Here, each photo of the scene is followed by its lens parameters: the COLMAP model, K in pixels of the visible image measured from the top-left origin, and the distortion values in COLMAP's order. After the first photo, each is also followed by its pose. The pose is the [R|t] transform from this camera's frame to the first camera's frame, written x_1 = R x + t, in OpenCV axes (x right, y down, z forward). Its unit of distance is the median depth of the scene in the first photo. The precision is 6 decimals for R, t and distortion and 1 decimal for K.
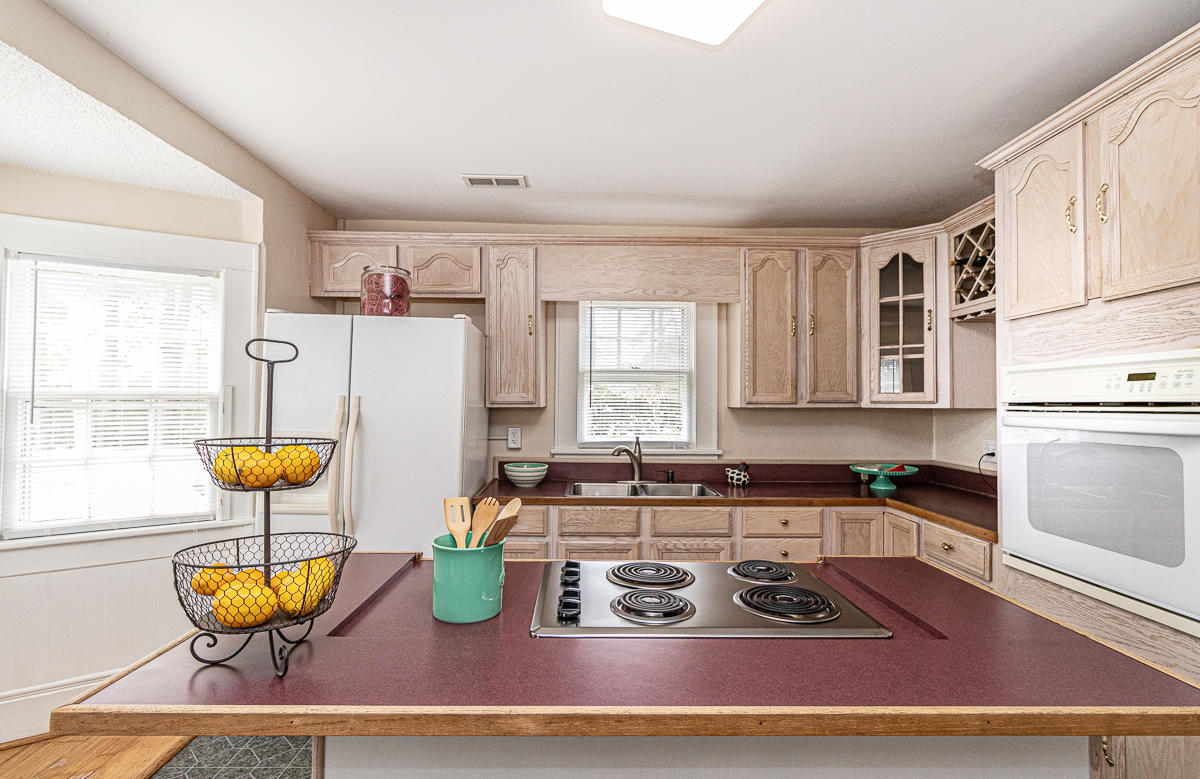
lens RADIAL K [[540.7, 0, 600.0], [0, 540.7, 389.5], [0, 0, 1]] dist [0.000679, 0.000361]
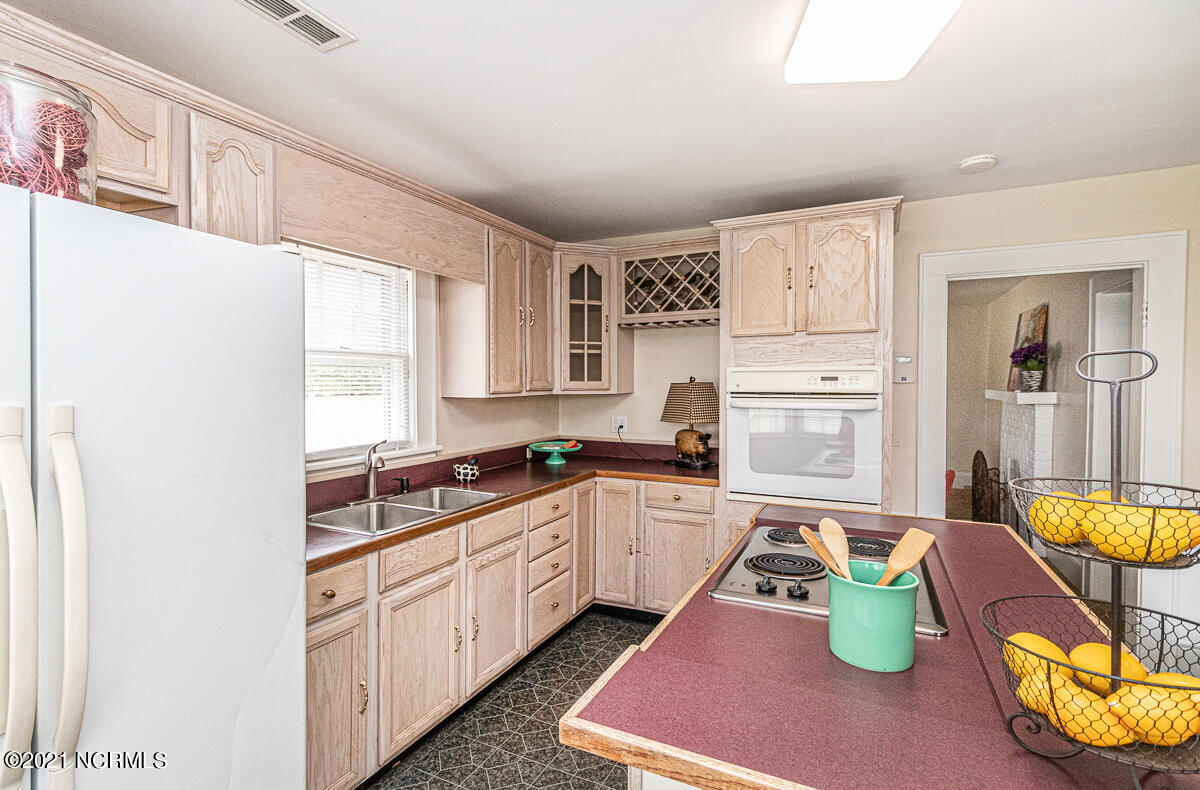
lens RADIAL K [[567.1, 0, 595.7], [0, 567.1, 391.2], [0, 0, 1]] dist [0.002685, 0.000663]
pose [[0.453307, -0.023254, 0.891051, -0.525492], [-0.015248, 0.999311, 0.033836, -0.014629], [-0.891224, -0.028925, 0.452641, 0.387088]]
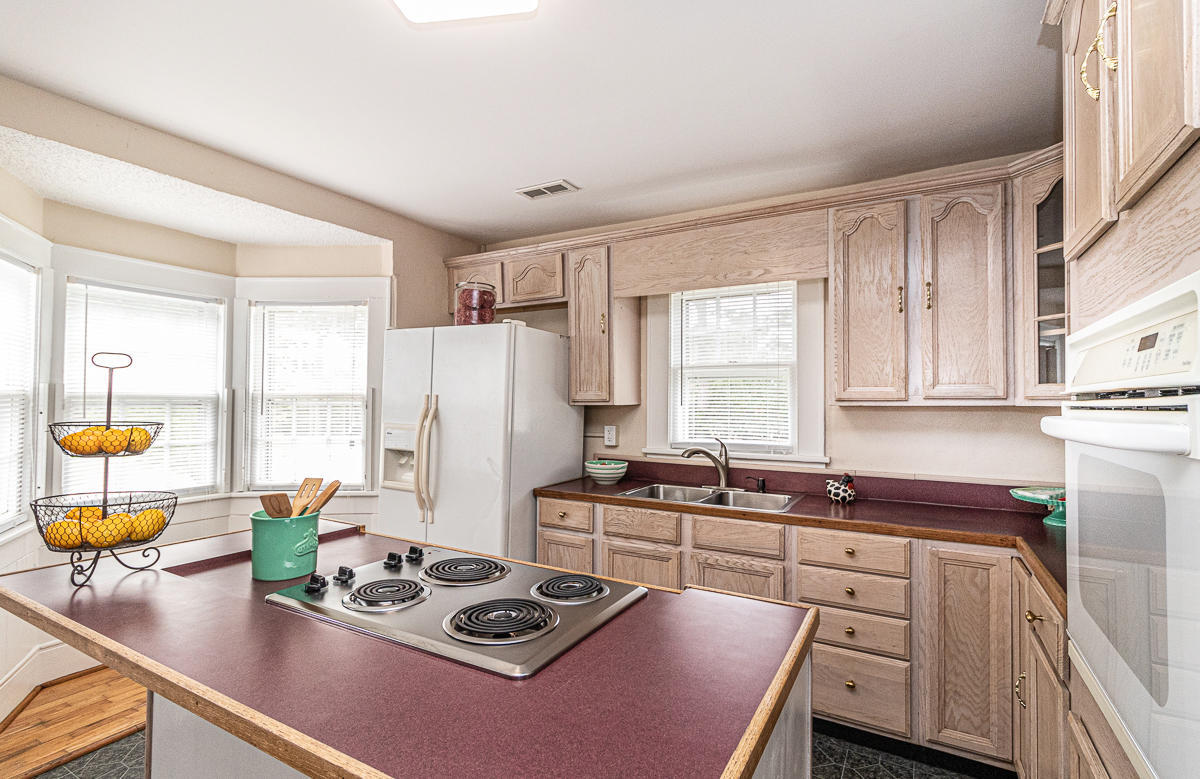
lens RADIAL K [[541.4, 0, 600.0], [0, 541.4, 389.5], [0, 0, 1]] dist [-0.000748, -0.000011]
pose [[0.866330, -0.013648, -0.499285, 0.371510], [0.012763, 0.999905, -0.005186, 0.008911], [0.499309, -0.001880, 0.866422, 0.122227]]
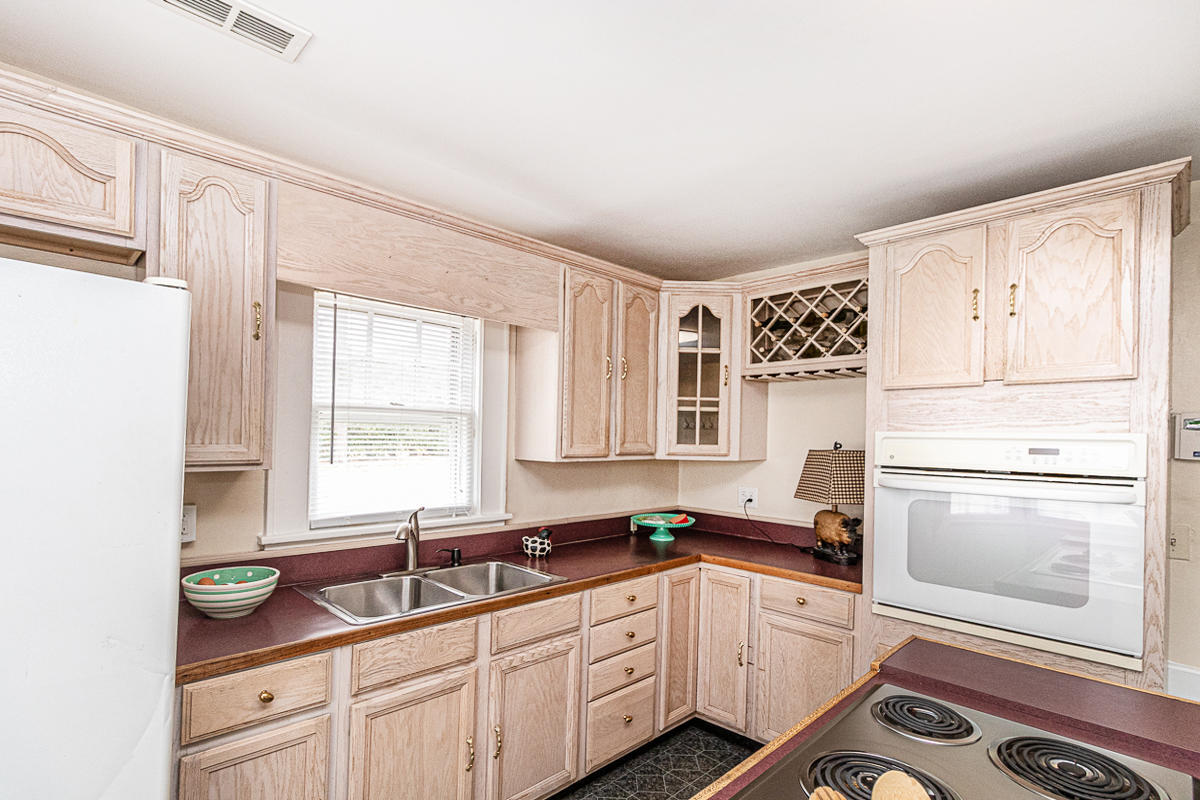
lens RADIAL K [[549.5, 0, 603.1], [0, 549.5, 434.9], [0, 0, 1]] dist [0.000804, 0.000068]
pose [[0.731657, 0.009381, 0.681608, -0.251804], [-0.029451, 0.999407, 0.017859, -0.024312], [-0.681036, -0.033141, 0.731500, 0.353517]]
